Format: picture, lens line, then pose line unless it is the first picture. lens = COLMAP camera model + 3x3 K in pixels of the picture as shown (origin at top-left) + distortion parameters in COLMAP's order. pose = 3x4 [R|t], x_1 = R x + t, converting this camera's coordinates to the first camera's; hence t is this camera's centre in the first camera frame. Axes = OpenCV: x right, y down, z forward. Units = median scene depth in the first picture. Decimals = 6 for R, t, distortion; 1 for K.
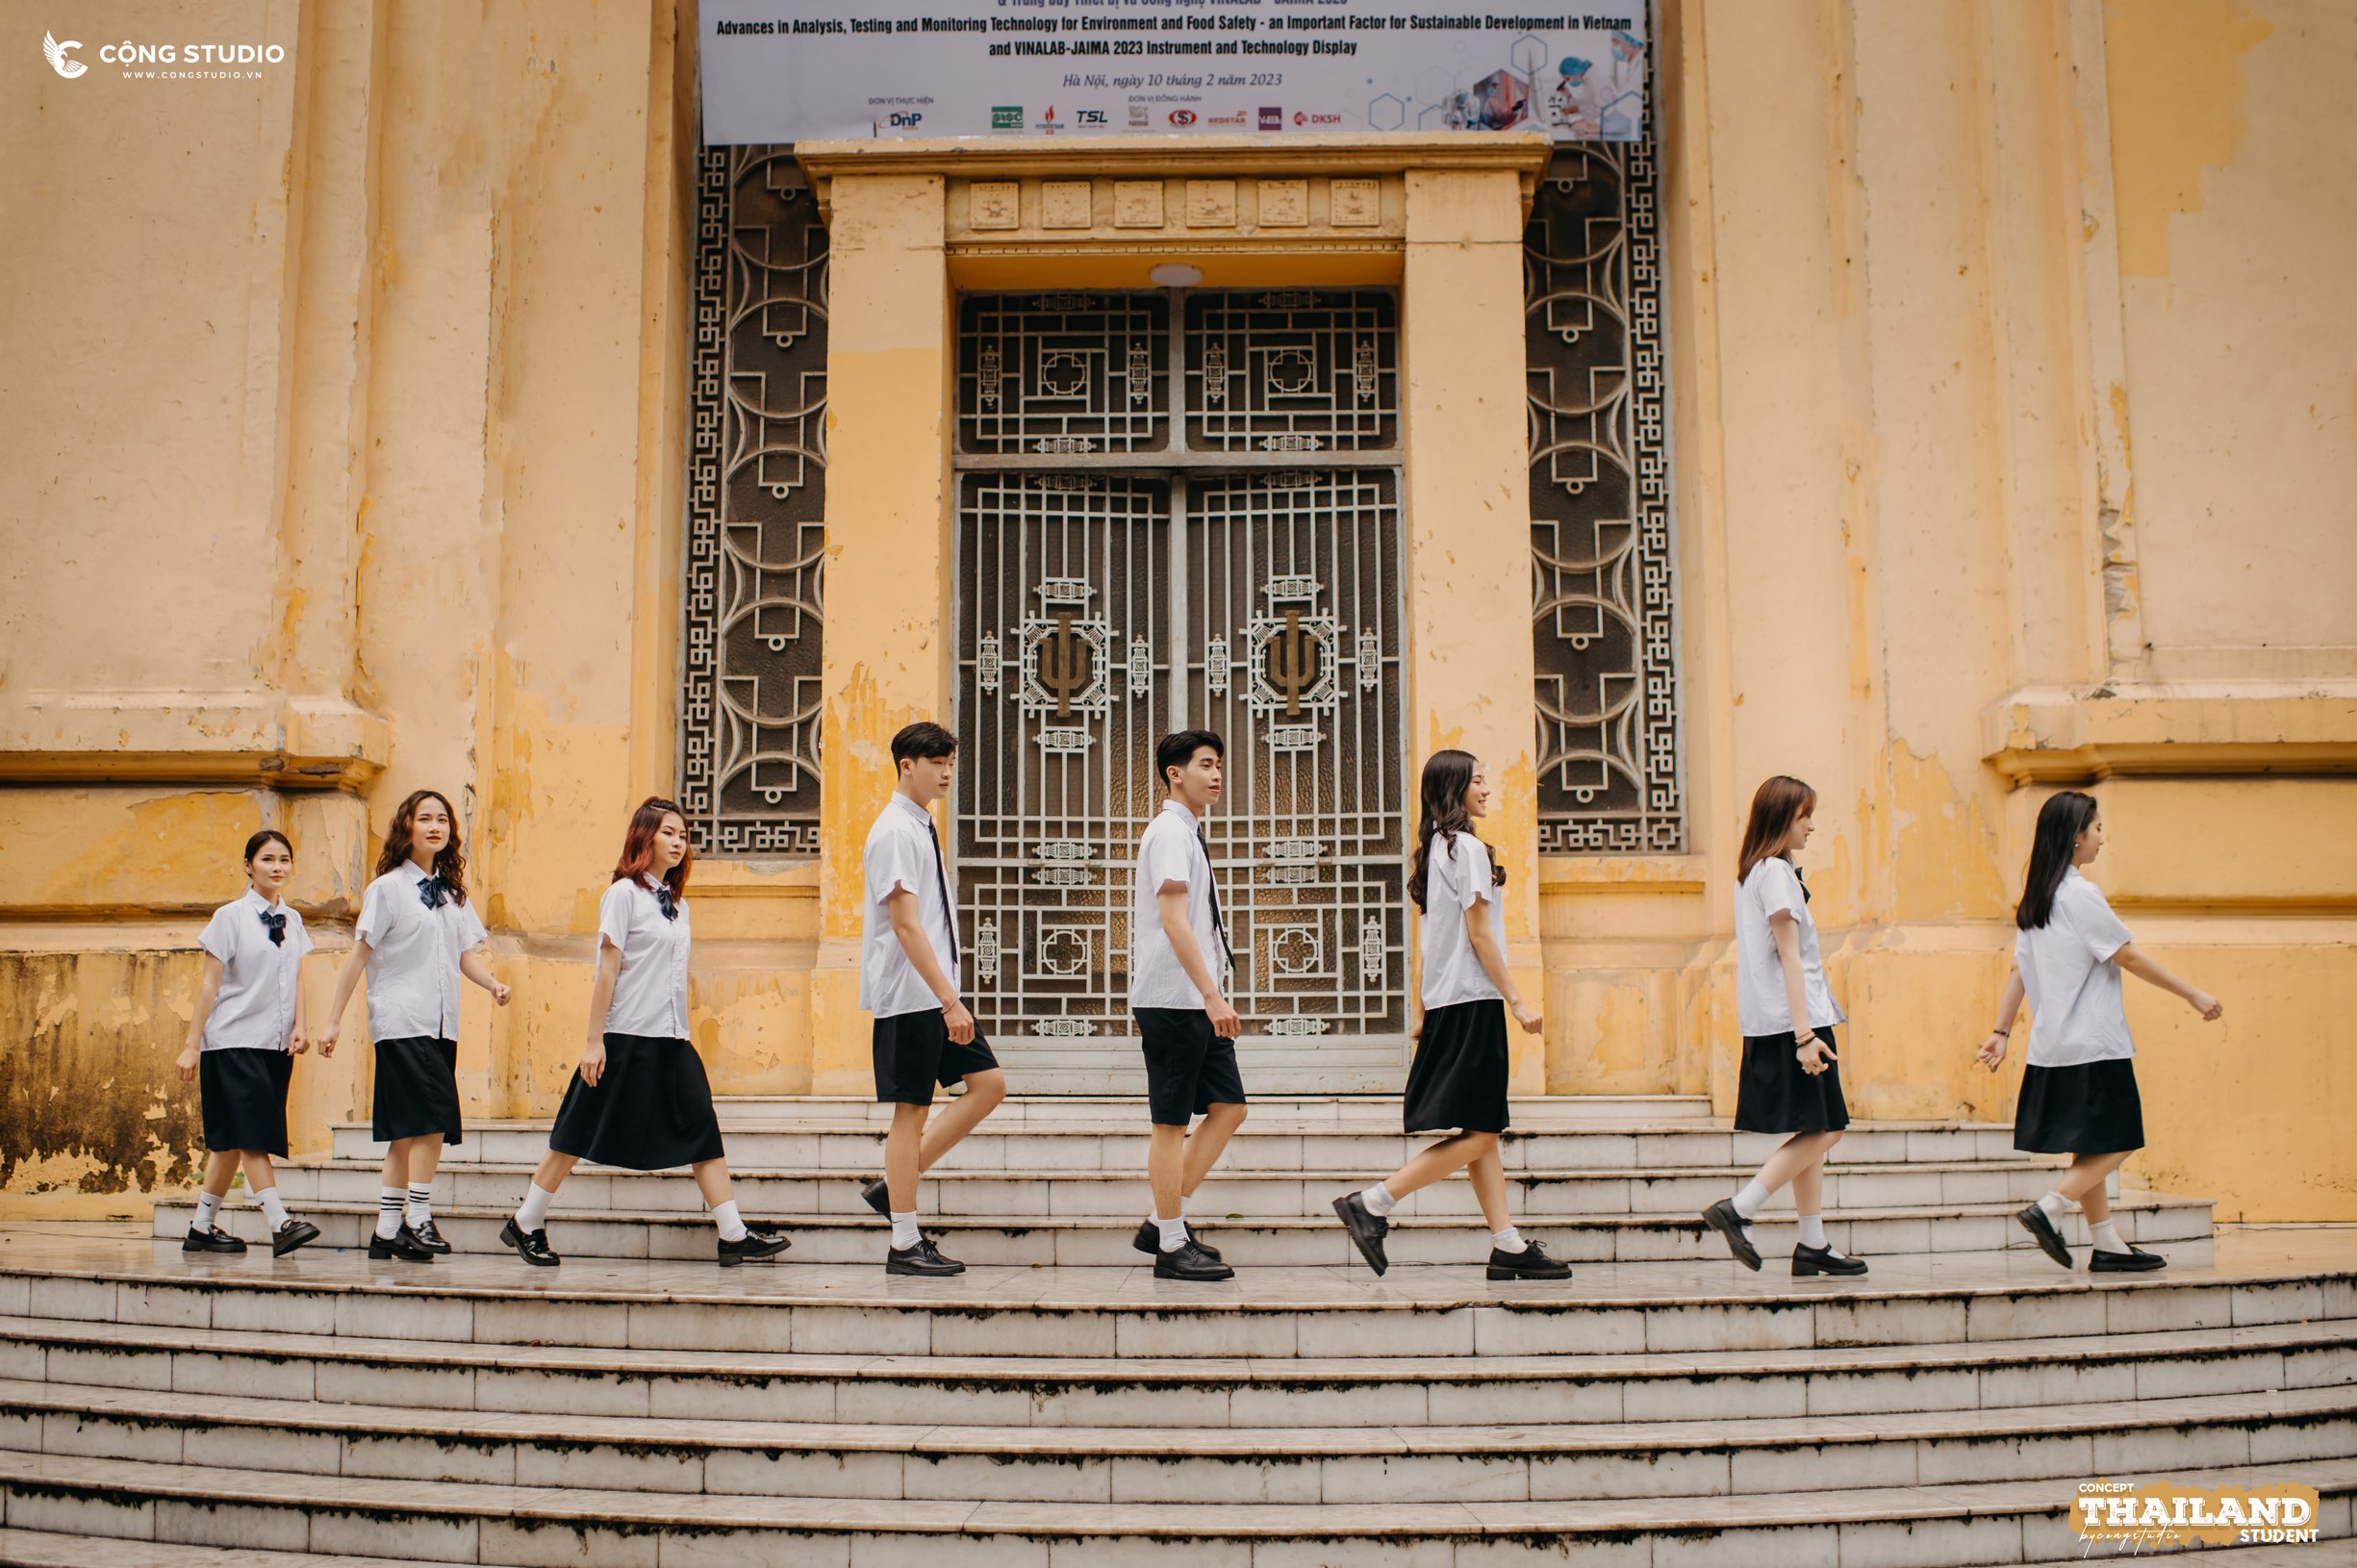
lens RADIAL K [[2527.3, 0, 1174.3], [0, 2527.3, 917.3], [0, 0, 1]] dist [-0.089425, 0.051406]
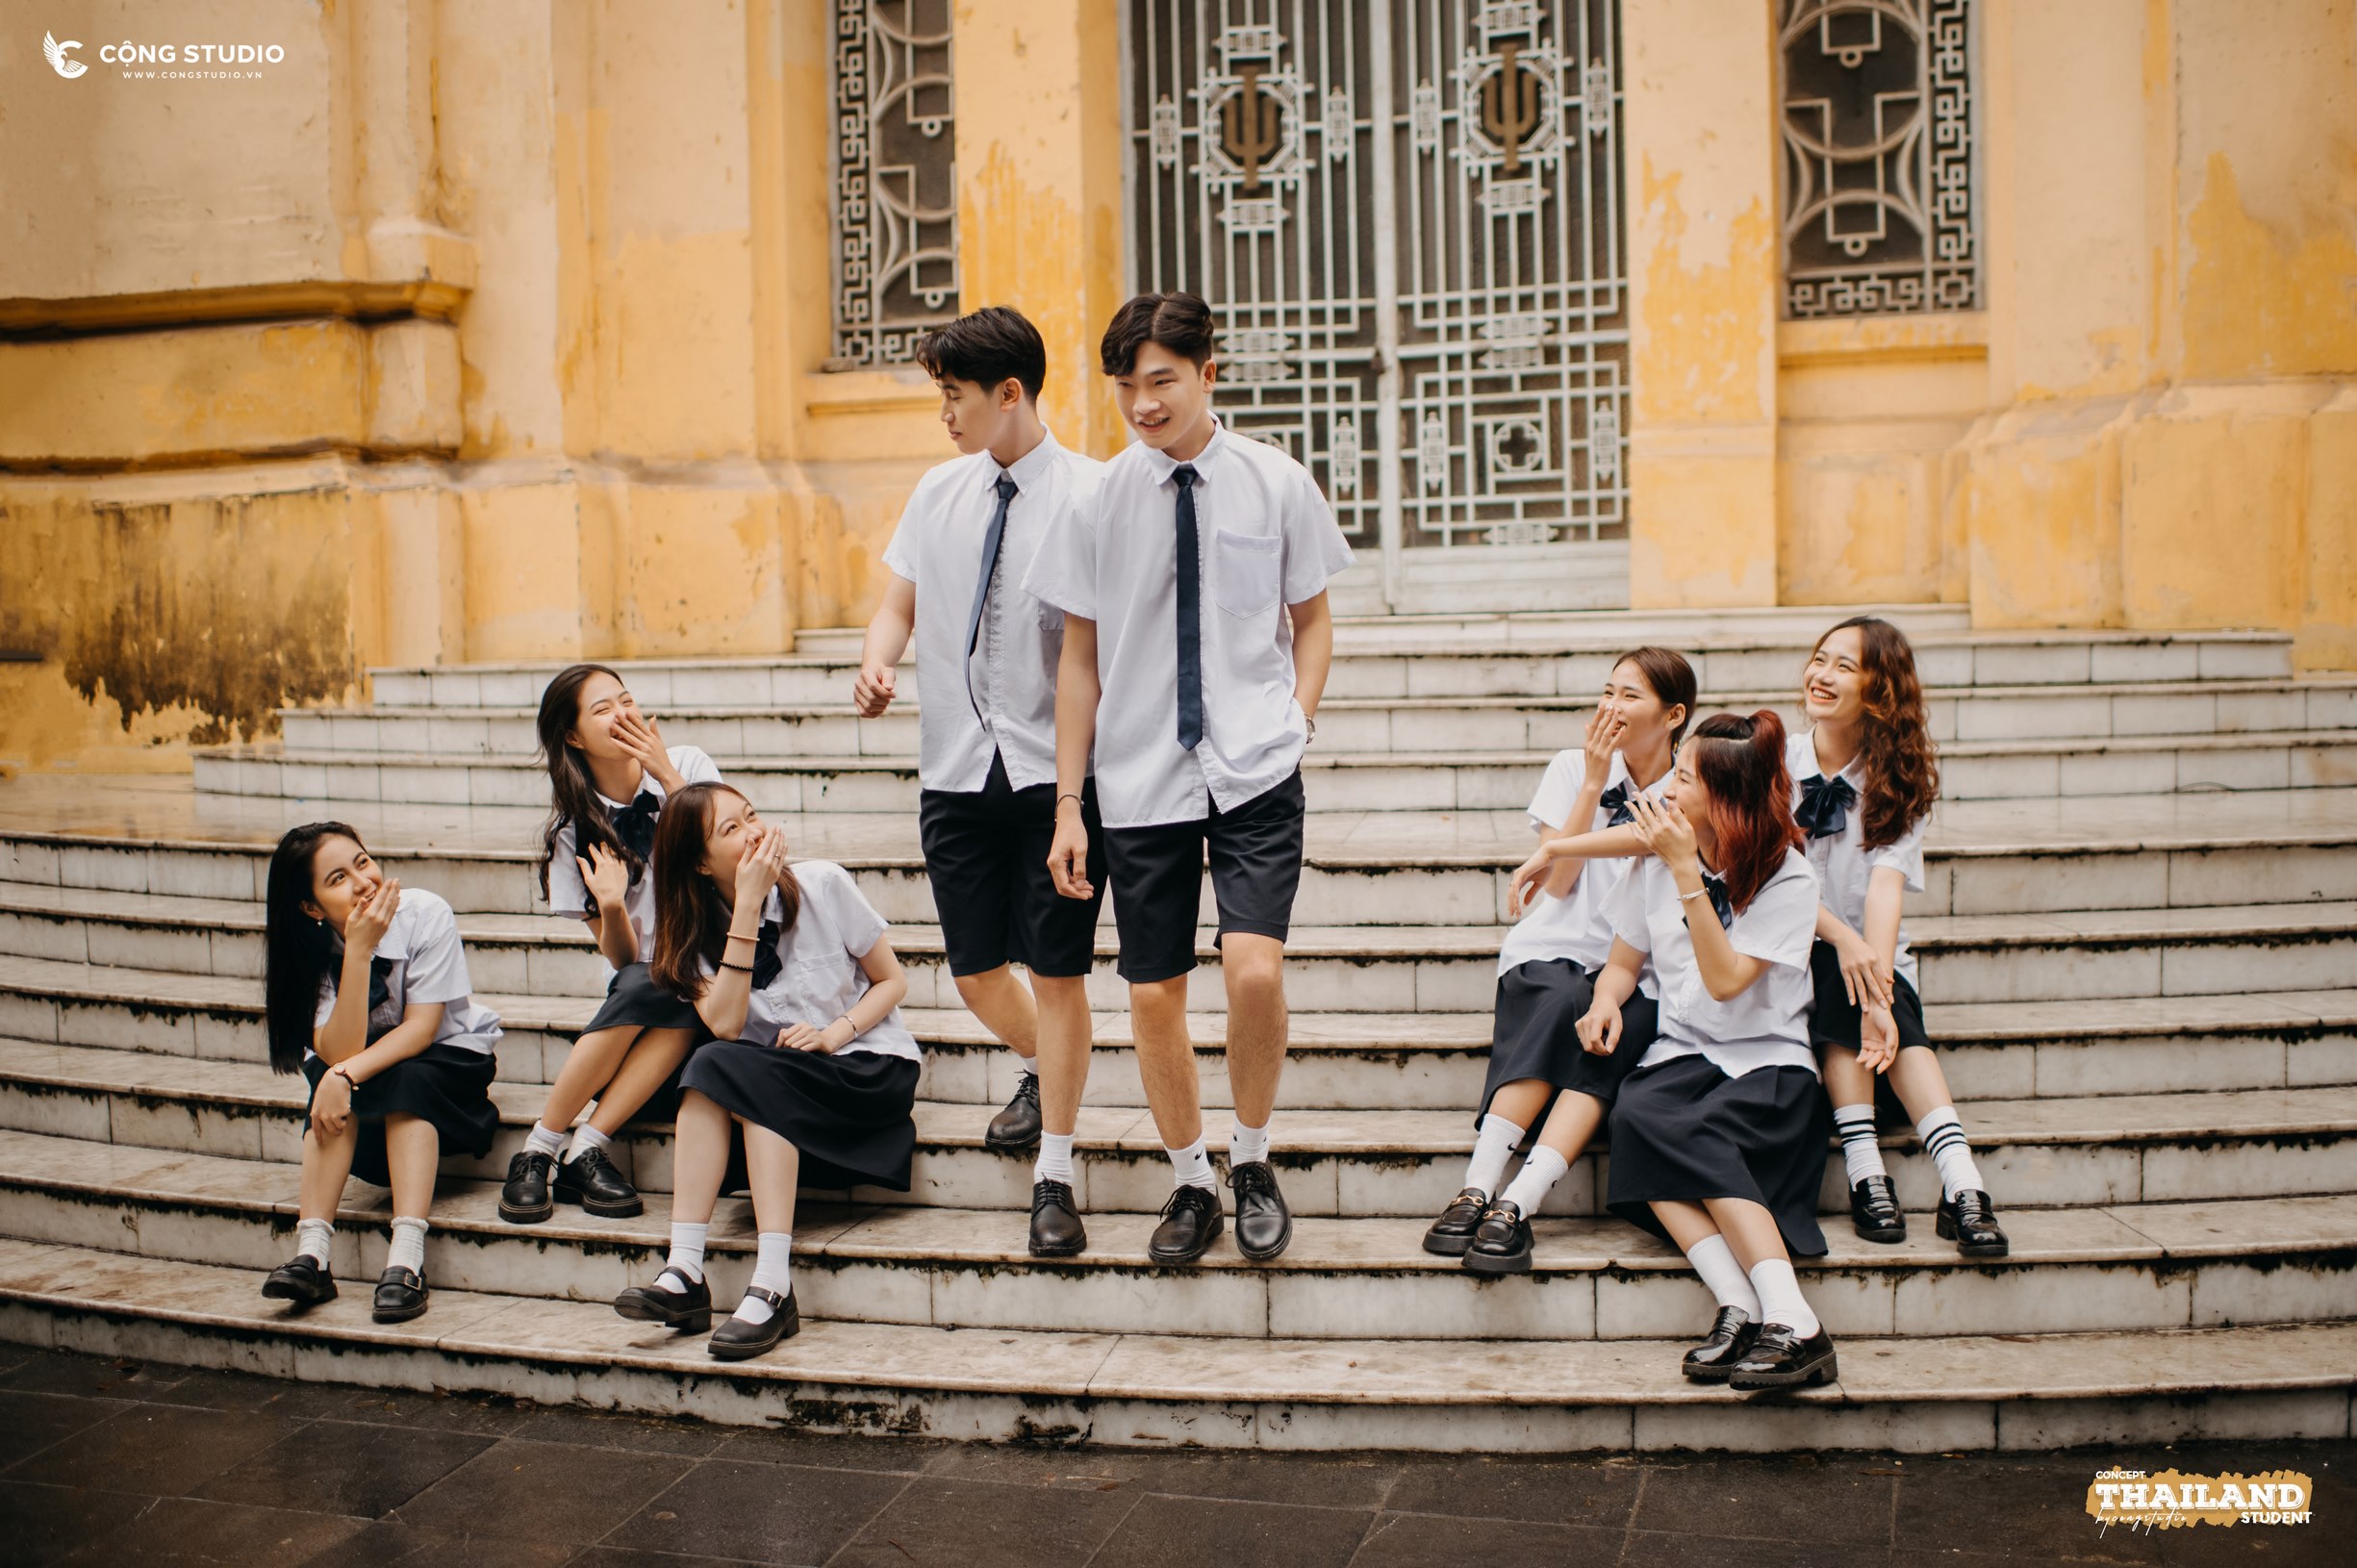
lens RADIAL K [[2527.3, 0, 1174.3], [0, 2527.3, 917.3], [0, 0, 1]] dist [-0.089425, 0.051406]
pose [[0.963536, 0.009058, -0.267424, 0.169079], [0.040113, 0.983243, 0.177832, 0.013802], [0.264554, -0.182075, 0.947027, 0.119574]]
